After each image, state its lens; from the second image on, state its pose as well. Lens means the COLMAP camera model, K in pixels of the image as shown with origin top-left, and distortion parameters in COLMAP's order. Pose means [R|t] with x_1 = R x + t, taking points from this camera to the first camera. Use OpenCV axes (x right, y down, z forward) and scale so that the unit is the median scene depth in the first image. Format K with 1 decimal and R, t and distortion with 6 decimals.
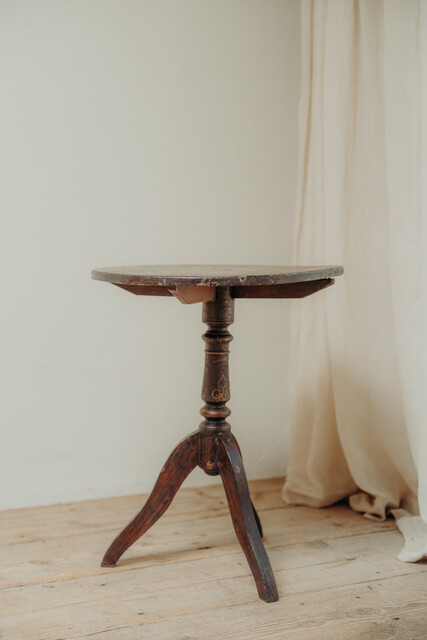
lens RADIAL K [[1050.7, 0, 211.5], [0, 1050.7, 319.6], [0, 0, 1]] dist [0.045493, 0.000000]
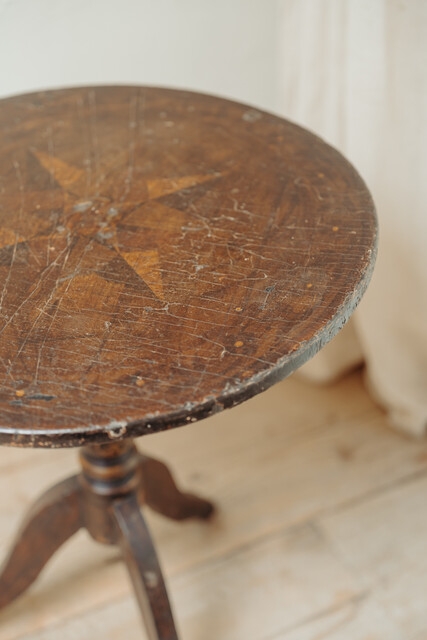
lens RADIAL K [[1118.5, 0, 213.1], [0, 1118.5, 320.8], [0, 0, 1]] dist [-0.020388, 0.000000]
pose [[0.999830, -0.008947, -0.016142, 0.063508], [0.016515, 0.824180, 0.566087, -0.270340], [0.008239, -0.566258, 0.824187, 0.591870]]
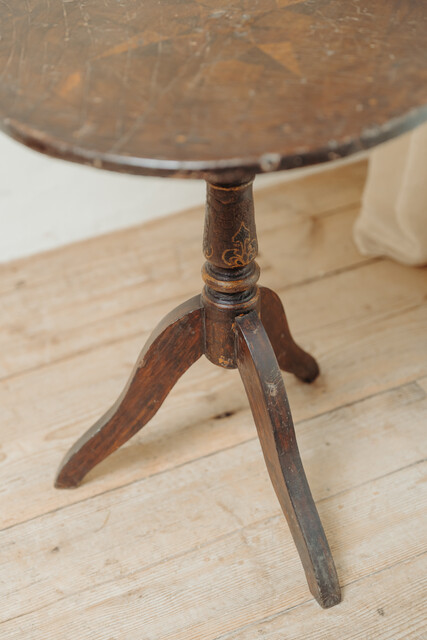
lens RADIAL K [[1207.2, 0, 213.8], [0, 1207.2, 318.7], [0, 0, 1]] dist [0.018719, 0.000000]
pose [[0.998379, -0.016262, -0.054542, 0.028361], [0.043232, 0.839981, 0.540890, -0.227995], [0.037018, -0.542372, 0.839323, 0.466615]]
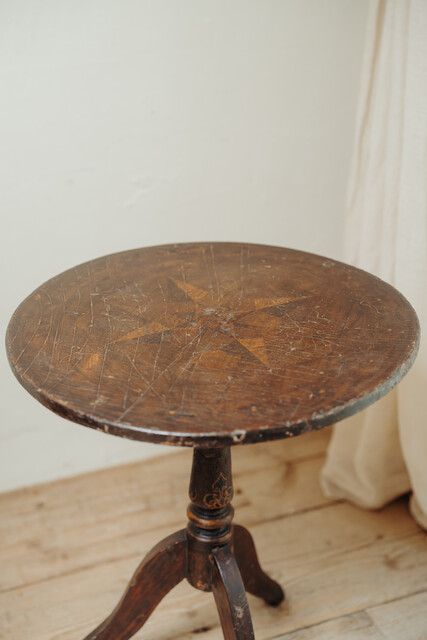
lens RADIAL K [[1075.1, 0, 201.9], [0, 1075.1, 324.7], [0, 0, 1]] dist [-0.006987, 0.000000]
pose [[0.997081, 0.027944, -0.071060, 0.043208], [0.000591, 0.927778, 0.373132, -0.275611], [0.076354, -0.372085, 0.925053, 0.415434]]
